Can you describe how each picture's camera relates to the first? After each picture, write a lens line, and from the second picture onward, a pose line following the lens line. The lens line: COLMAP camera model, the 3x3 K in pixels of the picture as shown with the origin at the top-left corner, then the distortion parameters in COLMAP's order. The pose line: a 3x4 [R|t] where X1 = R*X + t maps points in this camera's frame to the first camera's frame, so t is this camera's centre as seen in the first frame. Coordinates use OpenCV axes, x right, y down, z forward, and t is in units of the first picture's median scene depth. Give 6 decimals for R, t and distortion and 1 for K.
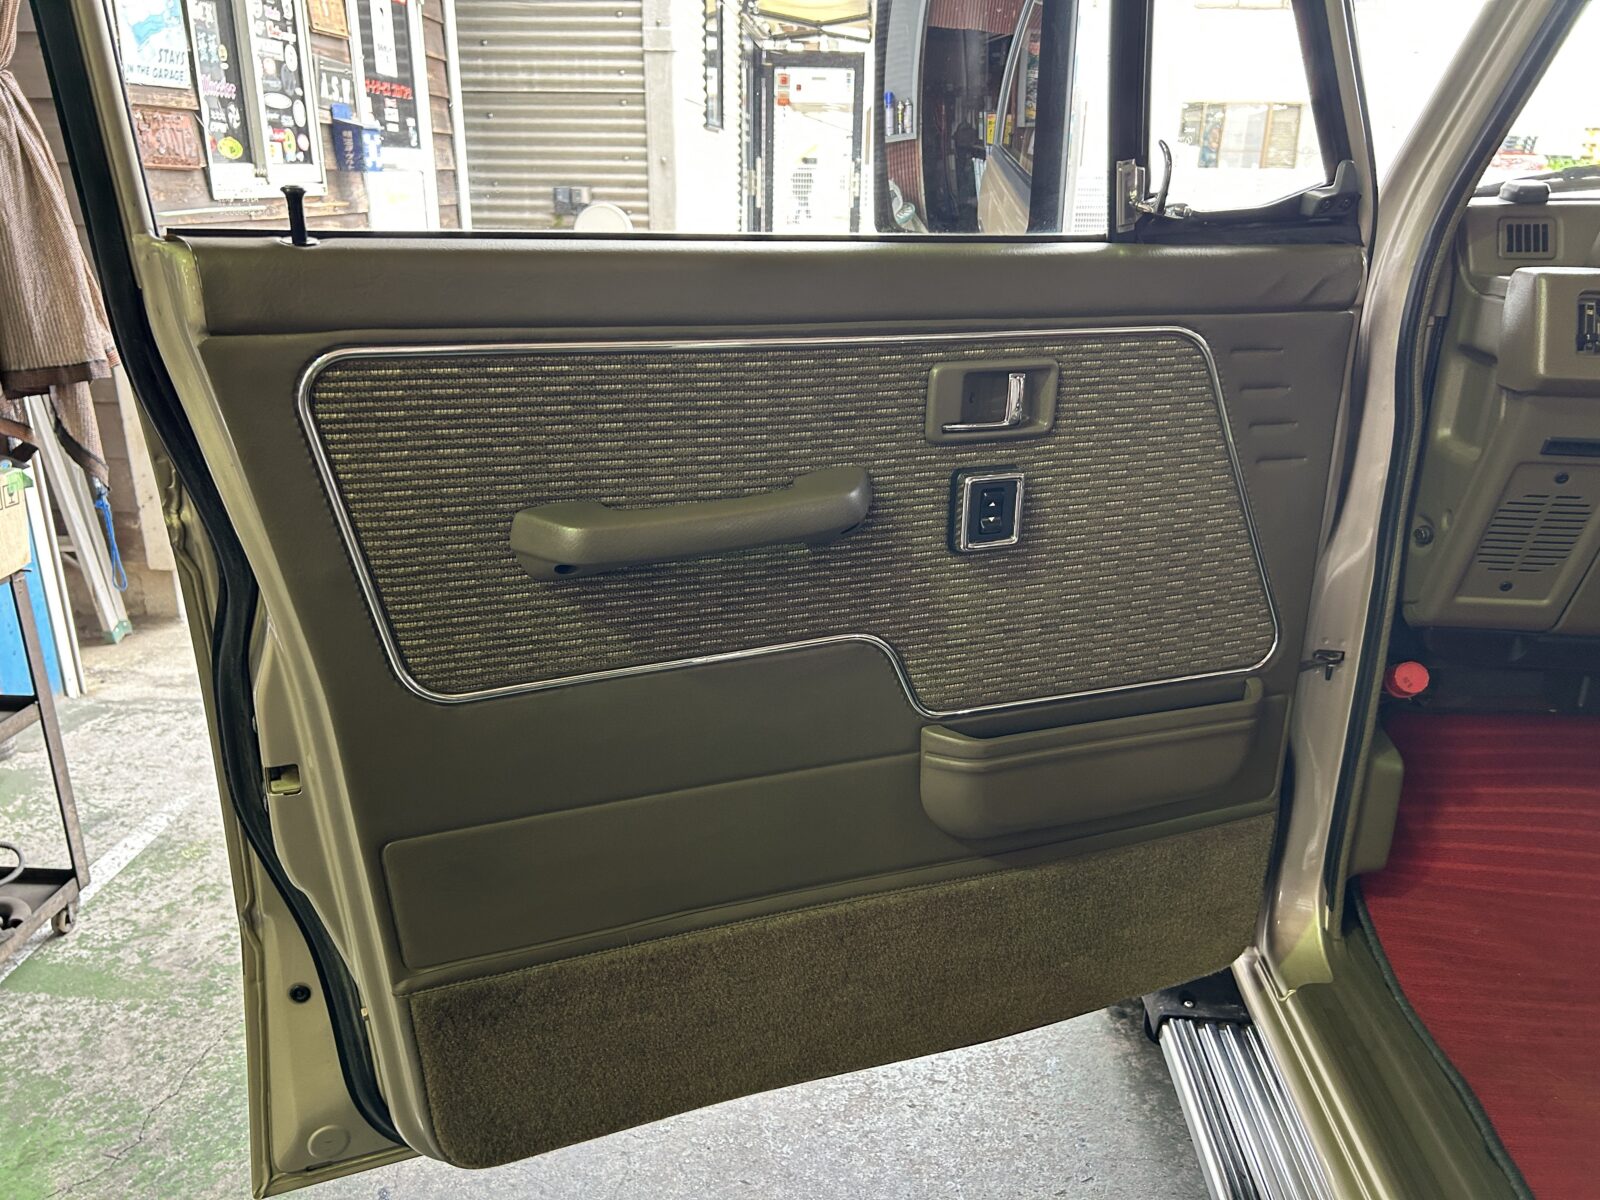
lens RADIAL K [[1213.9, 0, 804.7], [0, 1213.9, 592.3], [0, 0, 1]] dist [0.009738, -0.000567]
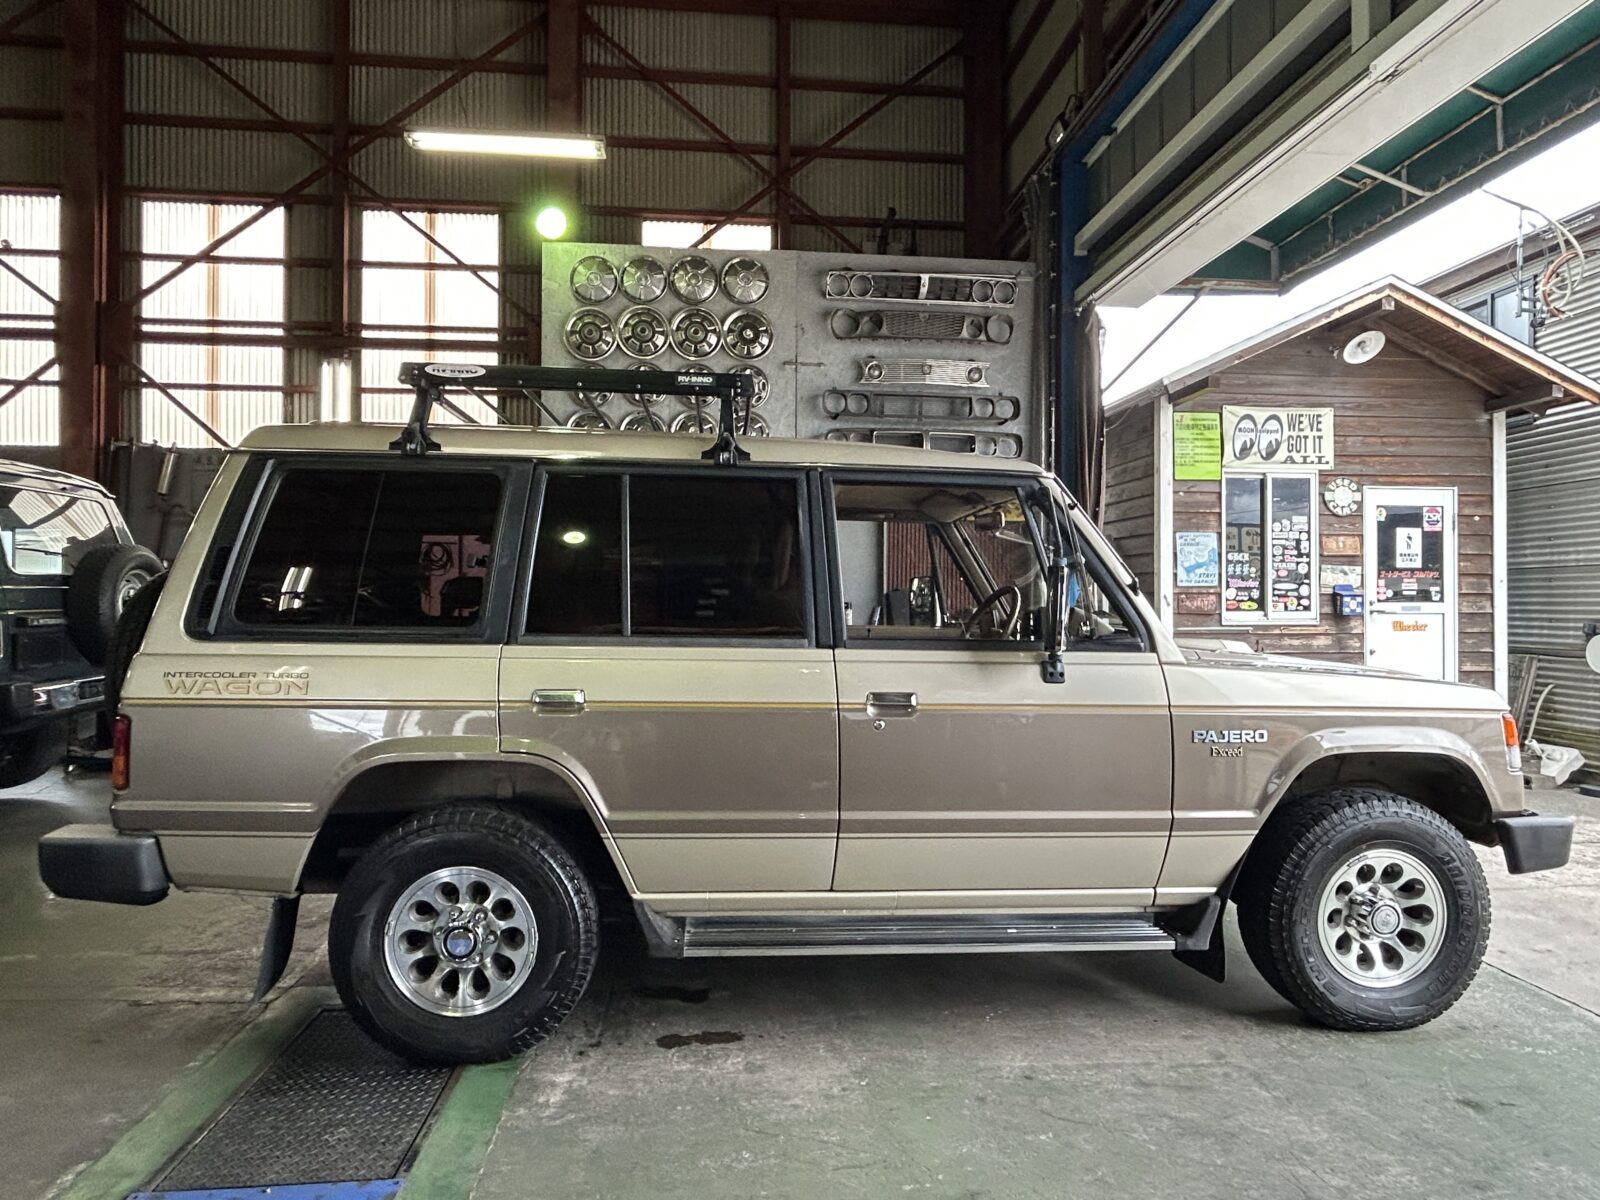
lens RADIAL K [[901.7, 0, 800.0], [0, 901.7, 600.0], [0, 0, 1]] dist [-0.001077, -0.000404]
pose [[0.146819, -0.014477, -0.989057, 0.909081], [-0.322095, 0.944698, -0.061641, 0.027927], [0.935253, 0.327620, 0.134037, -0.088674]]
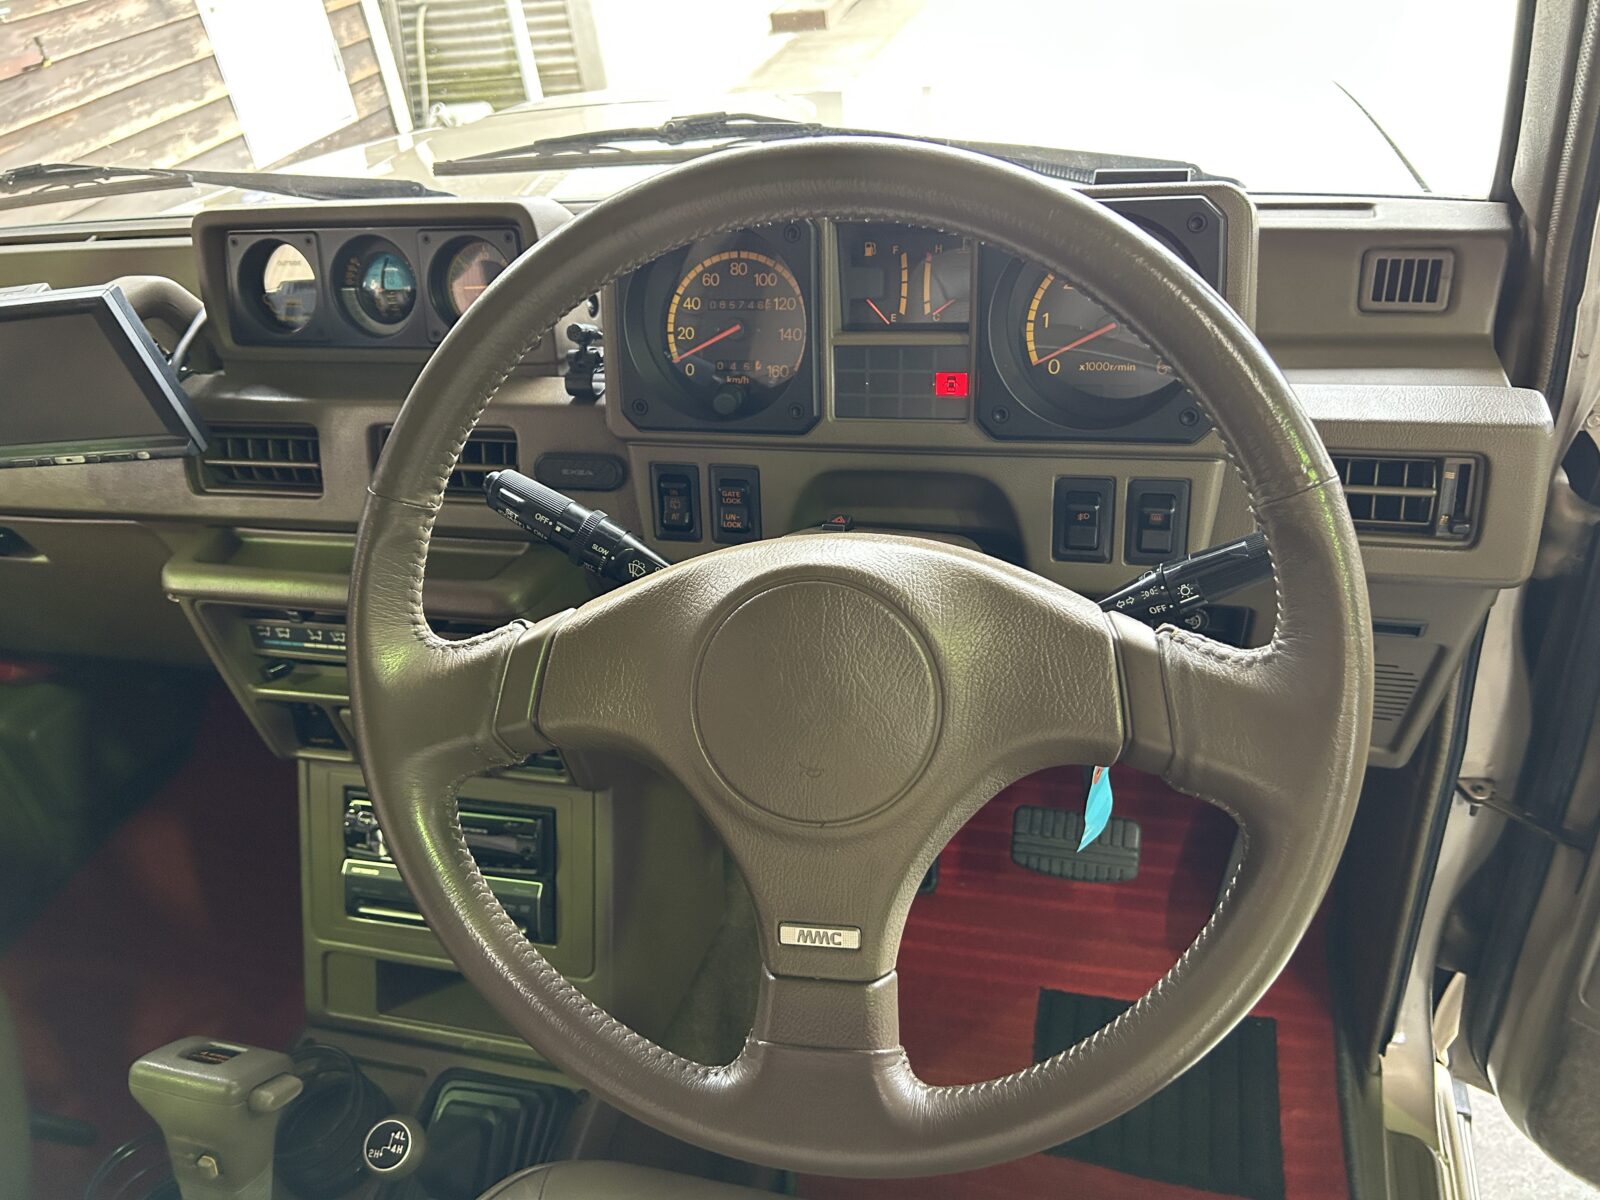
lens RADIAL K [[1227.3, 0, 800.0], [0, 1227.3, 600.0], [0, 0, 1]] dist [0.029791, -0.035366]
pose [[0.970772, 0.010464, -0.239775, 0.351714], [0.056575, 0.960919, 0.270988, -0.056960], [0.233239, -0.276633, 0.932241, 0.026638]]
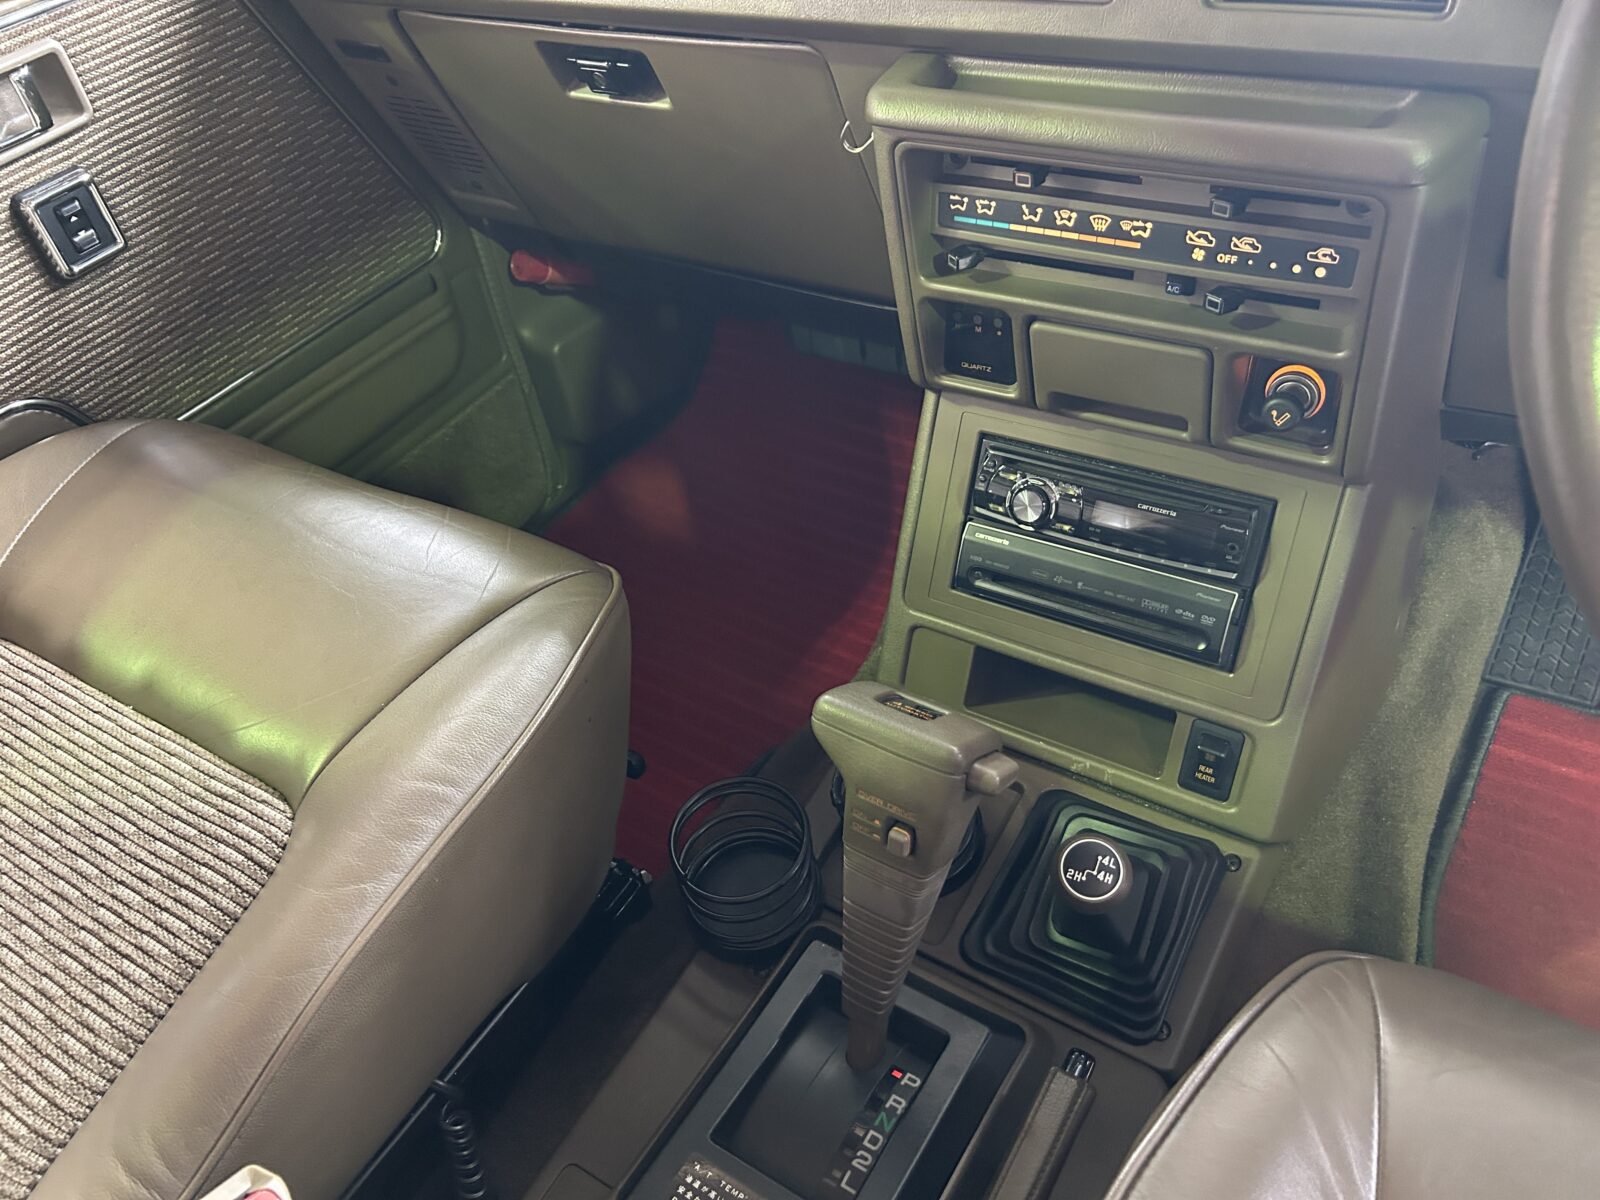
lens RADIAL K [[1224.2, 0, 795.1], [0, 1224.2, 595.1], [0, 0, 1]] dist [0.085406, -0.173530]
pose [[0.863023, 0.228435, -0.450566, 0.285560], [-0.015571, 0.903523, 0.428257, -0.025823], [0.504925, -0.362579, 0.783318, 0.041931]]
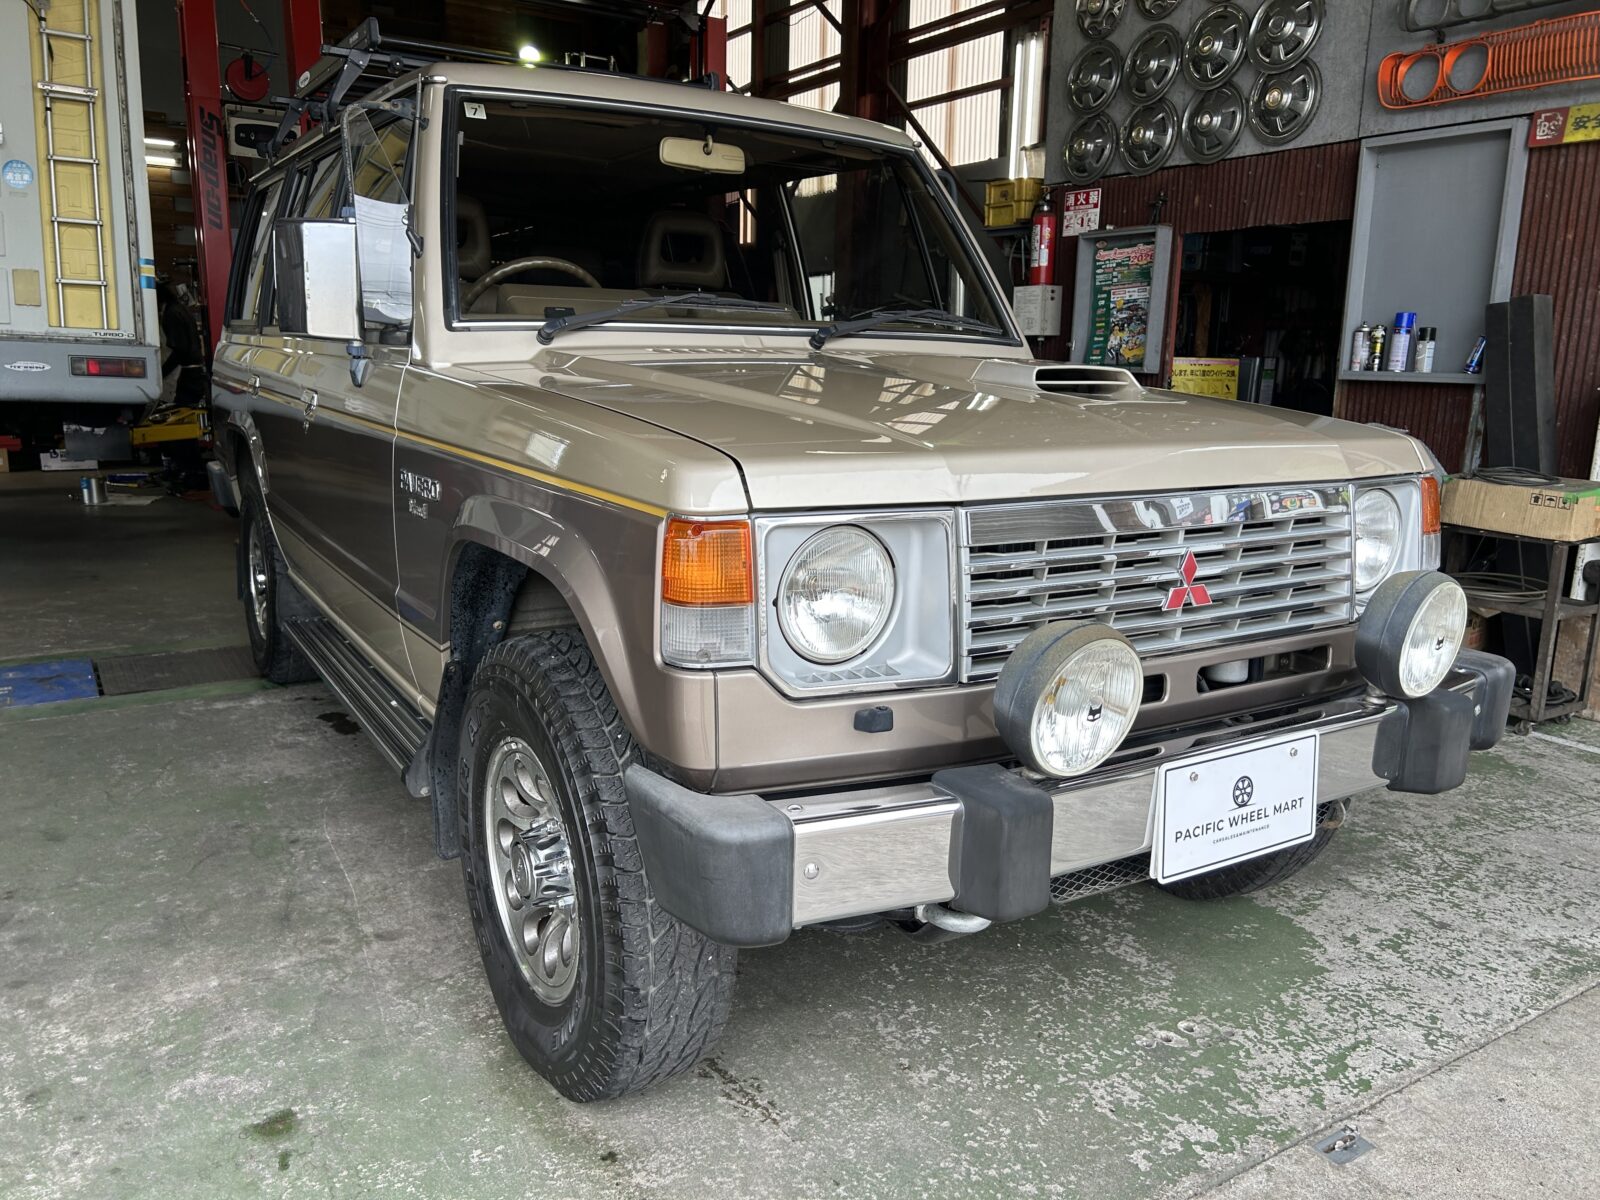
lens RADIAL K [[1202.2, 0, 800.0], [0, 1202.2, 600.0], [0, 0, 1]] dist [0.050214, -0.057854]
pose [[-0.812534, 0.091157, -0.575741, 0.574068], [-0.216523, 0.869831, 0.443296, -0.196862], [0.541208, 0.484854, -0.687030, 0.626581]]
